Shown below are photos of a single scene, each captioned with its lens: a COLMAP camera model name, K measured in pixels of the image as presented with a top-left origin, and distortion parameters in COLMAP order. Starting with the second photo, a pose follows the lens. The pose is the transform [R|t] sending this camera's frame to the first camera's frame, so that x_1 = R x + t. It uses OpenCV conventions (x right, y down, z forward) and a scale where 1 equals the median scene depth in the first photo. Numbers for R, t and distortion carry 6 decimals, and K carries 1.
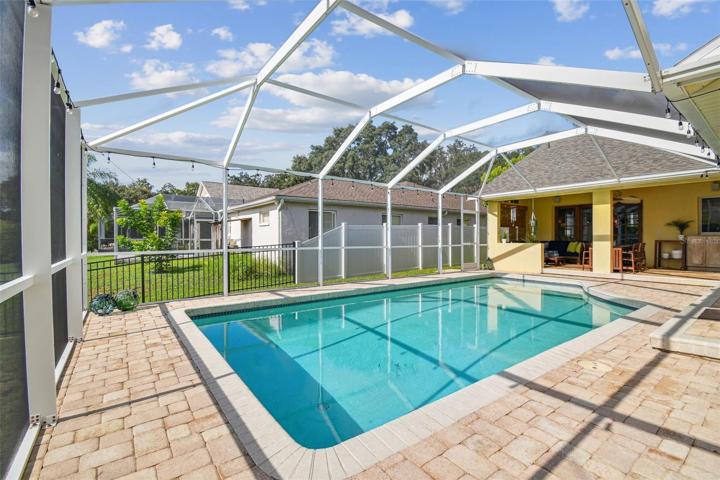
lens RADIAL K [[315.4, 0, 360.7], [0, 315.4, 239.5], [0, 0, 1]] dist [0.027579, -0.016438]
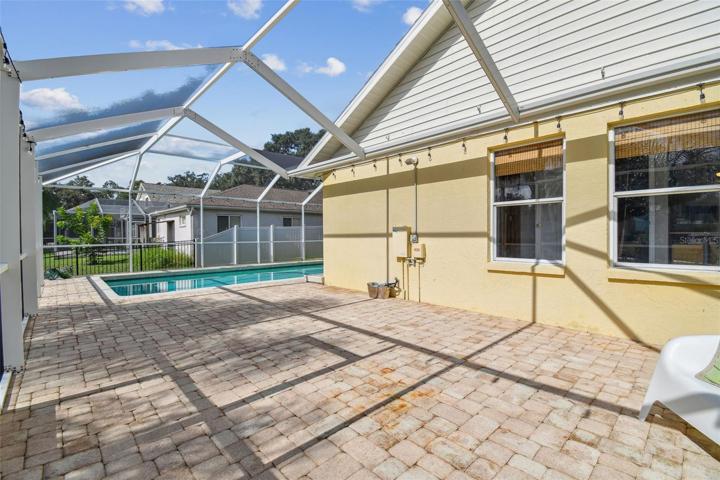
lens RADIAL K [[315.4, 0, 361.6], [0, 315.4, 237.8], [0, 0, 1]] dist [0.027579, -0.016438]
pose [[0.993269, -0.011721, 0.115236, 0.273588], [0.010911, 0.999911, 0.007659, -0.000473], [-0.115316, -0.006350, 0.993309, -0.373138]]
